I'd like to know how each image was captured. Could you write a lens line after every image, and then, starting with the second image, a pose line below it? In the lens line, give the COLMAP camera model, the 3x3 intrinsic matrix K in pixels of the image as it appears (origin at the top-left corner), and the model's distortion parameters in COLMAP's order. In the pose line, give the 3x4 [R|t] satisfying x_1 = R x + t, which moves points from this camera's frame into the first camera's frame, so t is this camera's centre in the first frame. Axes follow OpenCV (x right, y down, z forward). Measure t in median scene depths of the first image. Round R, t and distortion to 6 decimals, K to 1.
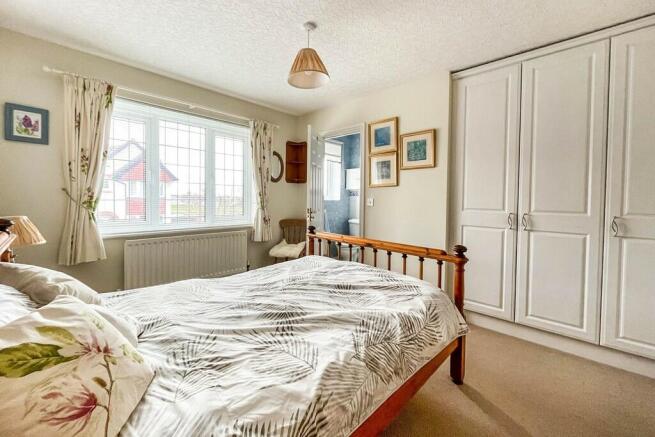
lens RADIAL K [[264.0, 0, 328.2], [0, 264.0, 219.2], [0, 0, 1]] dist [-0.001264, 0.000492]
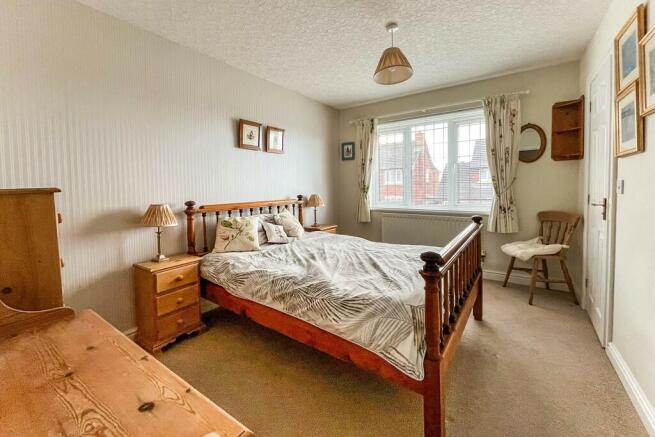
lens RADIAL K [[264.0, 0, 328.1], [0, 264.0, 217.8], [0, 0, 1]] dist [-0.001264, 0.000492]
pose [[0.151892, 0.104205, -0.982889, 0.607697], [-0.059978, 0.993566, 0.096069, -0.018462], [0.986576, 0.044360, 0.157165, 0.349480]]
